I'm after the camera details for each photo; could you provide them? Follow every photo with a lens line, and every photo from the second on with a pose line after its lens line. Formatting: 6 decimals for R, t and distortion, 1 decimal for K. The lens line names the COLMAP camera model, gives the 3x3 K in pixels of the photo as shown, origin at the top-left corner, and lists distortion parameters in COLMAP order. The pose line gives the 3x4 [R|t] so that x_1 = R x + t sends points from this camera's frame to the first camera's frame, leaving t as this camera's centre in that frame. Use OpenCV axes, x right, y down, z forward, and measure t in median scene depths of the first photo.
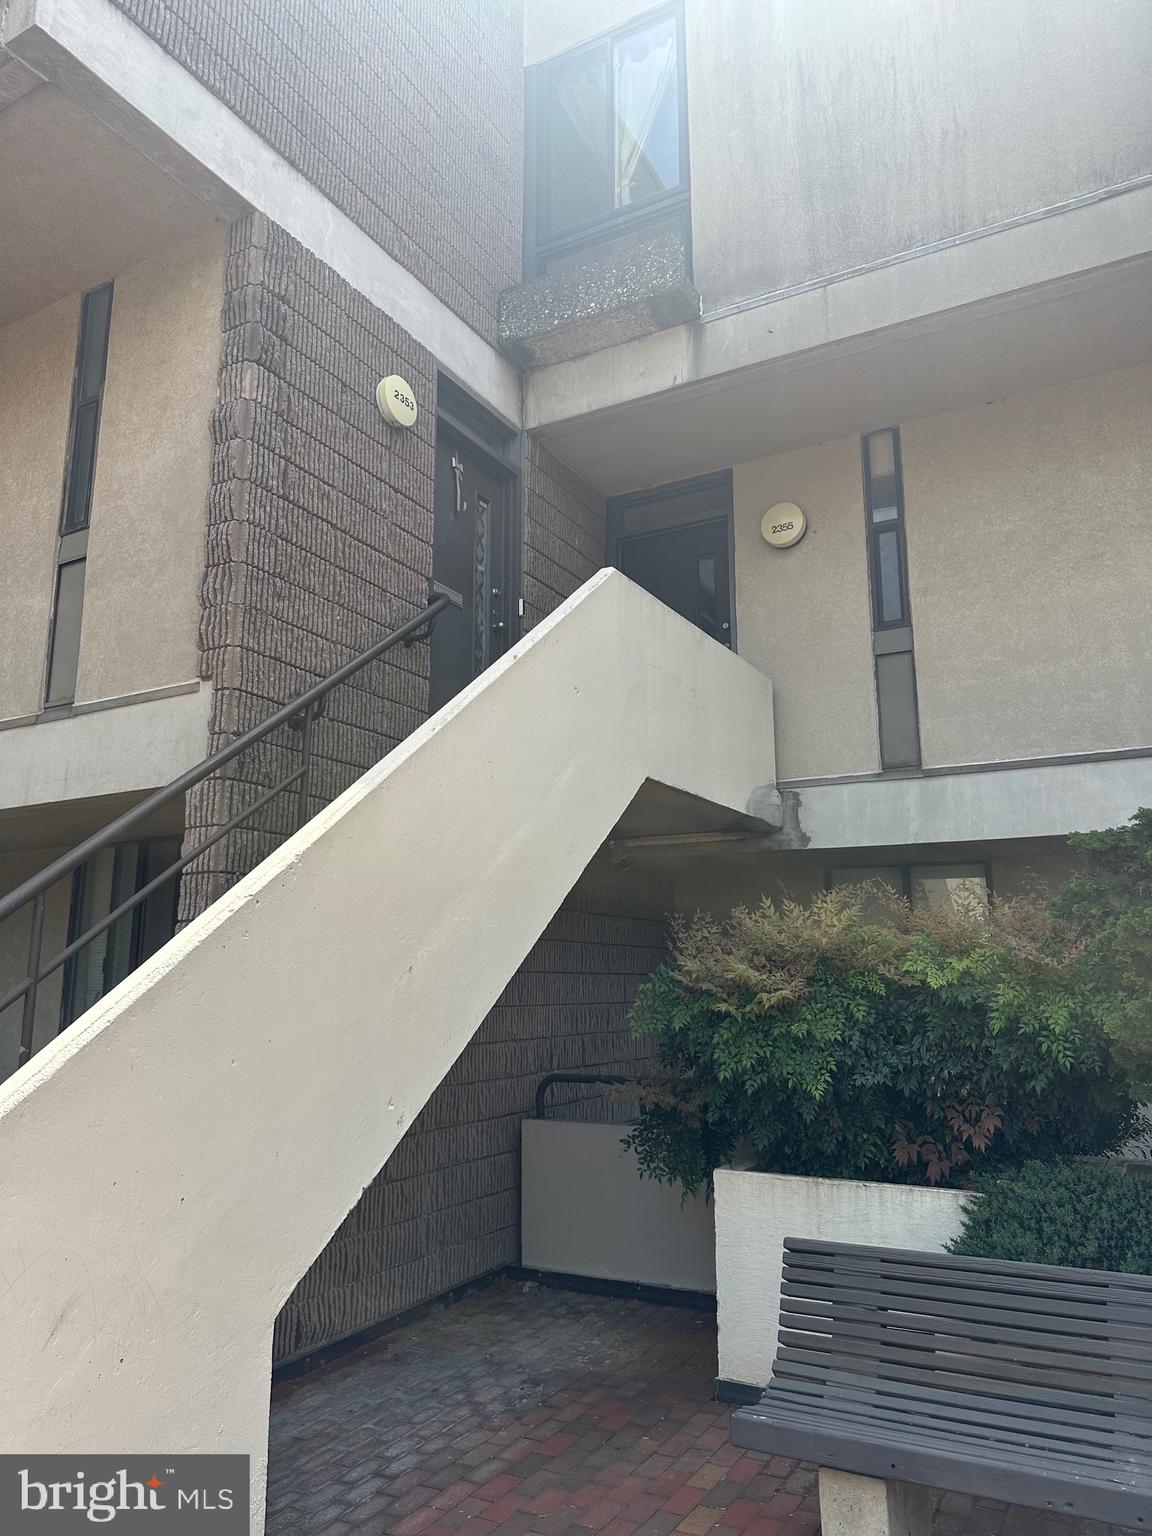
lens RADIAL K [[1076.6, 0, 573.3], [0, 1076.6, 771.6], [0, 0, 1]] dist [0.050977, -0.068617]
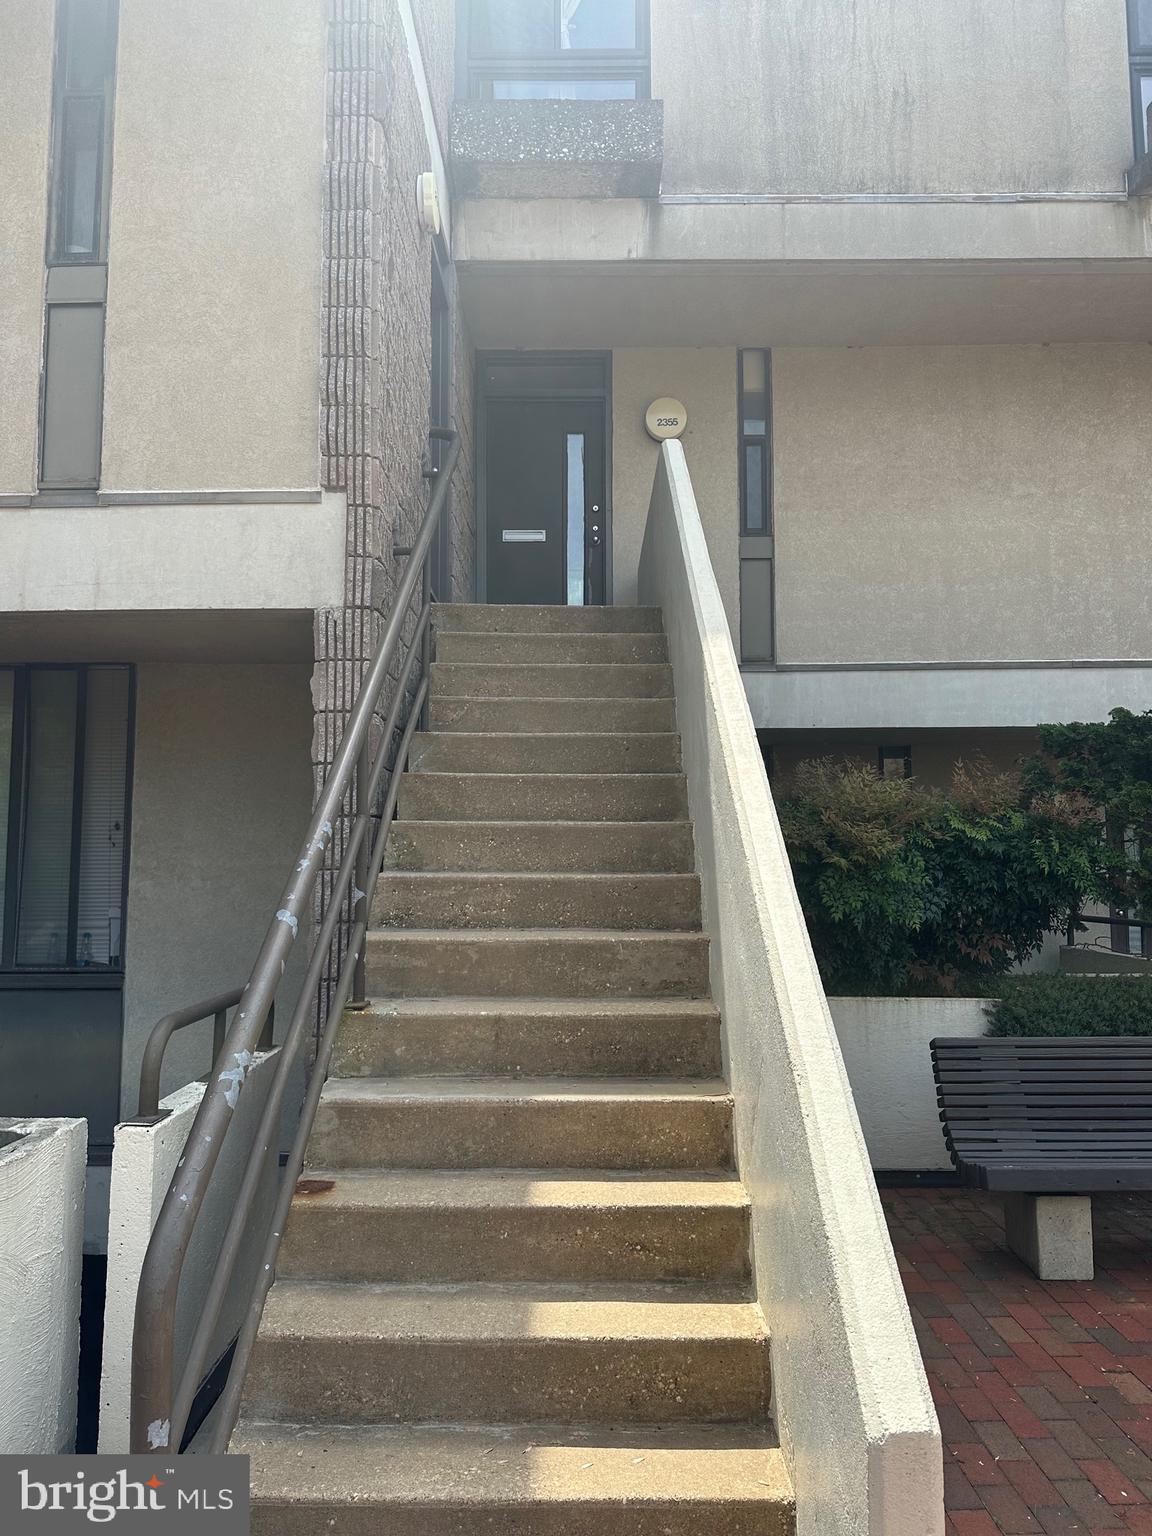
lens RADIAL K [[1076.6, 0, 588.0], [0, 1076.6, 779.5], [0, 0, 1]] dist [0.050977, -0.068617]
pose [[0.877426, 0.035848, 0.478371, -0.434514], [-0.089555, 0.991914, 0.089928, 0.037413], [-0.471279, -0.121746, 0.873541, 0.087549]]
